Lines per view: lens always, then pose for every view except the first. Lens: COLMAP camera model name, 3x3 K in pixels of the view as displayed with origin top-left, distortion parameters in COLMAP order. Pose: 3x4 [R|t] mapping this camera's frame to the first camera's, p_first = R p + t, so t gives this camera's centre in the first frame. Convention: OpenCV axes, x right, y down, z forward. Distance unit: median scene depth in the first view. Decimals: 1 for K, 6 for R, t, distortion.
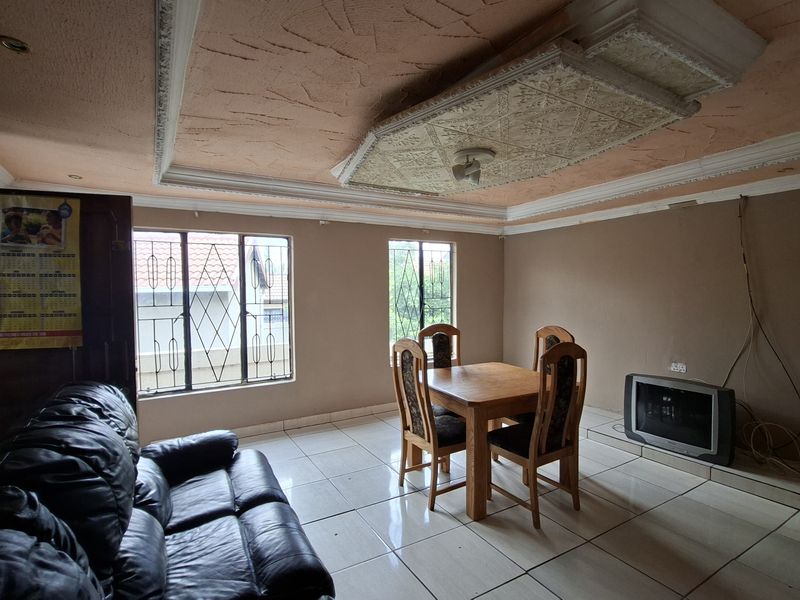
lens RADIAL K [[419.6, 0, 398.8], [0, 419.6, 302.0], [0, 0, 1]] dist [-0.002815, 0.000083]
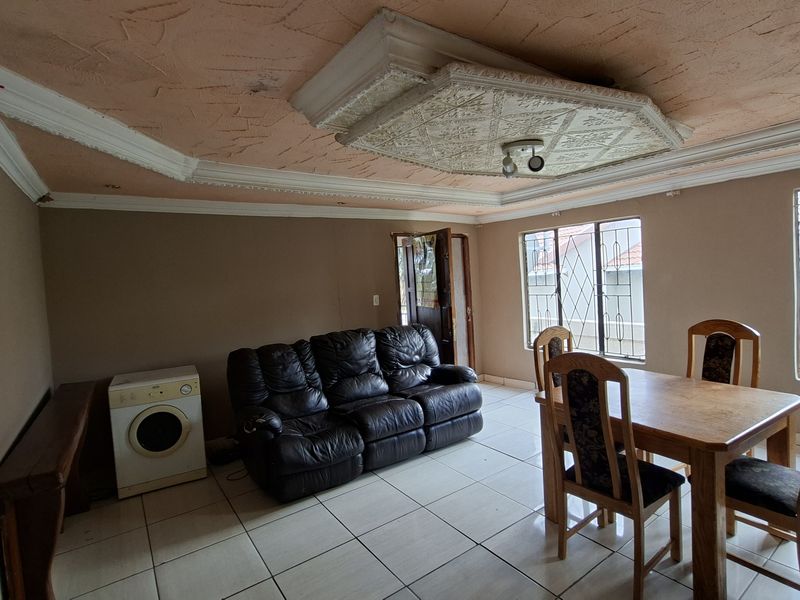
lens RADIAL K [[419.6, 0, 398.8], [0, 419.6, 302.0], [0, 0, 1]] dist [-0.002815, 0.000083]
pose [[0.083833, 0.063612, -0.994447, 0.710634], [0.017680, 0.997708, 0.065311, -0.032485], [0.996323, -0.023057, 0.082516, 0.379235]]
